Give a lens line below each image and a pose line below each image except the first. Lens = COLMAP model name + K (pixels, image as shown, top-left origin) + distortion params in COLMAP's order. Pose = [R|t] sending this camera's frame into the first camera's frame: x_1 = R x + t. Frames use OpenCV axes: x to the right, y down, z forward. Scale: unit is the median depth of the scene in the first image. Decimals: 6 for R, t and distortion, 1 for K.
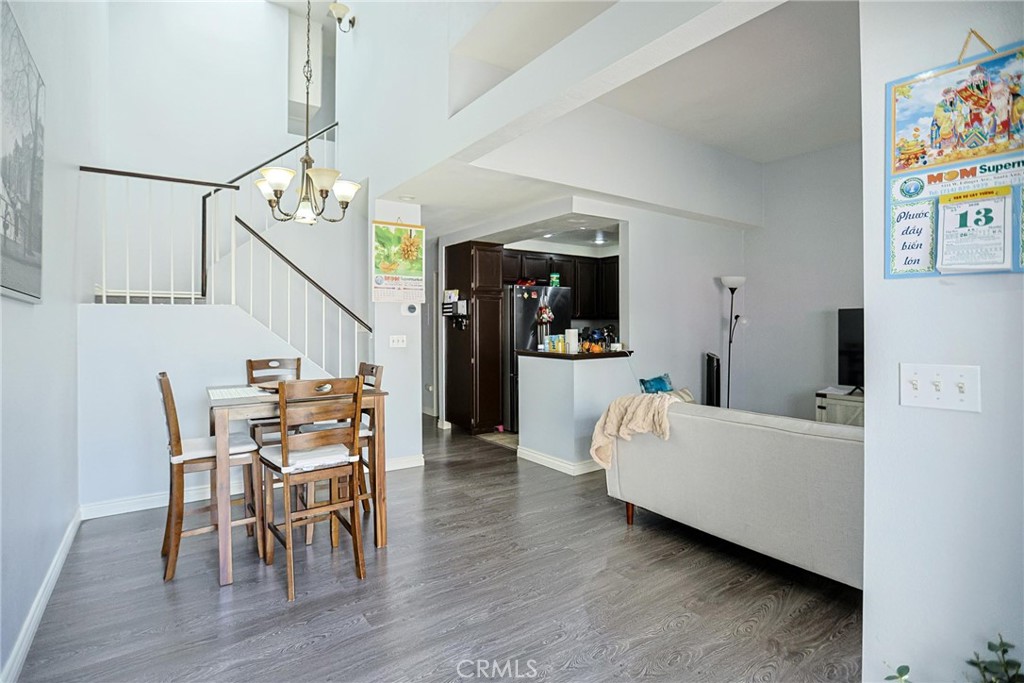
lens RADIAL K [[500.3, 0, 514.0], [0, 500.3, 319.9], [0, 0, 1]] dist [-0.042753, 0.014250]
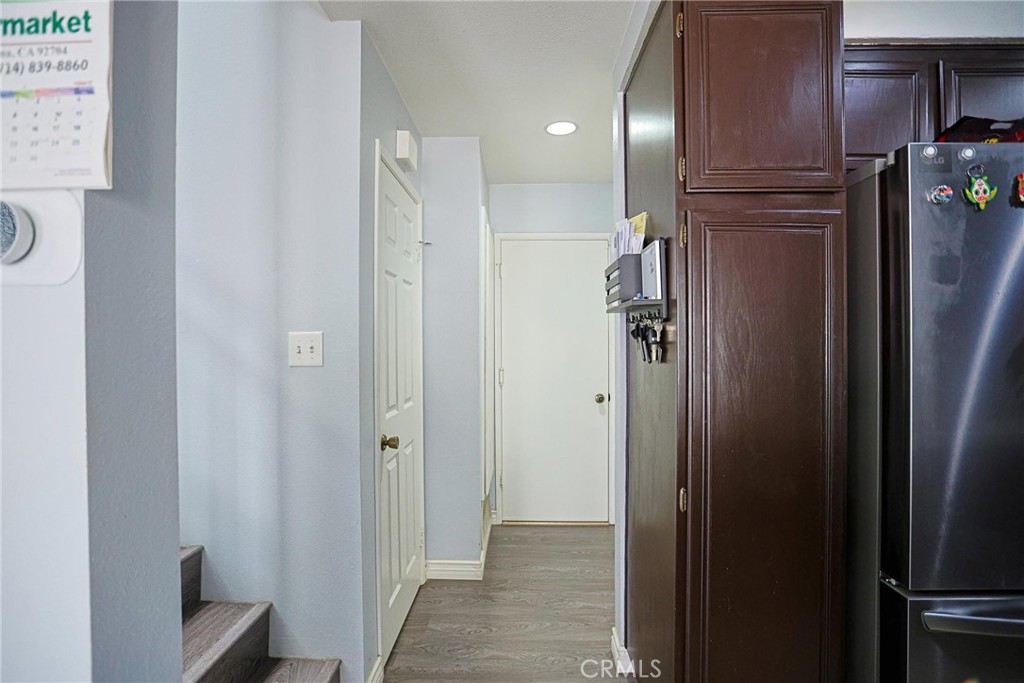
lens RADIAL K [[500.3, 0, 507.7], [0, 500.3, 342.7], [0, 0, 1]] dist [-0.042753, 0.014250]
pose [[0.792675, 0.004305, -0.609629, -0.010006], [0.007092, 0.999842, 0.016283, 0.007829], [0.609603, -0.017231, 0.792519, 1.006595]]
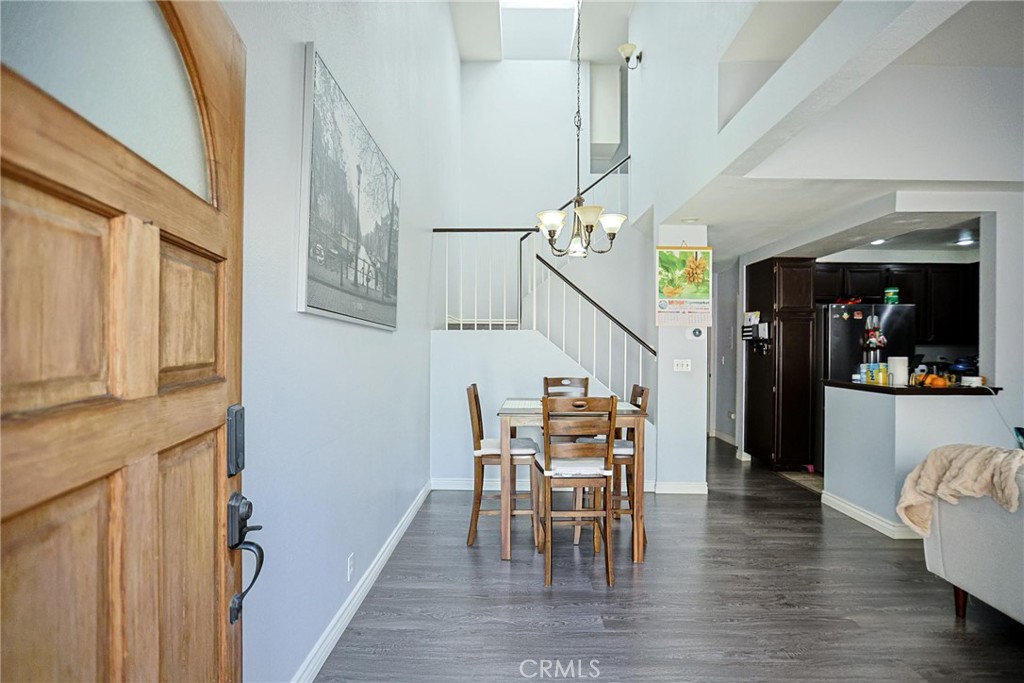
lens RADIAL K [[500.3, 0, 522.5], [0, 500.3, 344.5], [0, 0, 1]] dist [-0.042753, 0.014250]
pose [[0.813732, 0.006976, -0.581199, 0.086351], [-0.005814, 0.999976, 0.003862, -0.000670], [0.581212, 0.000237, 0.813752, 0.008049]]
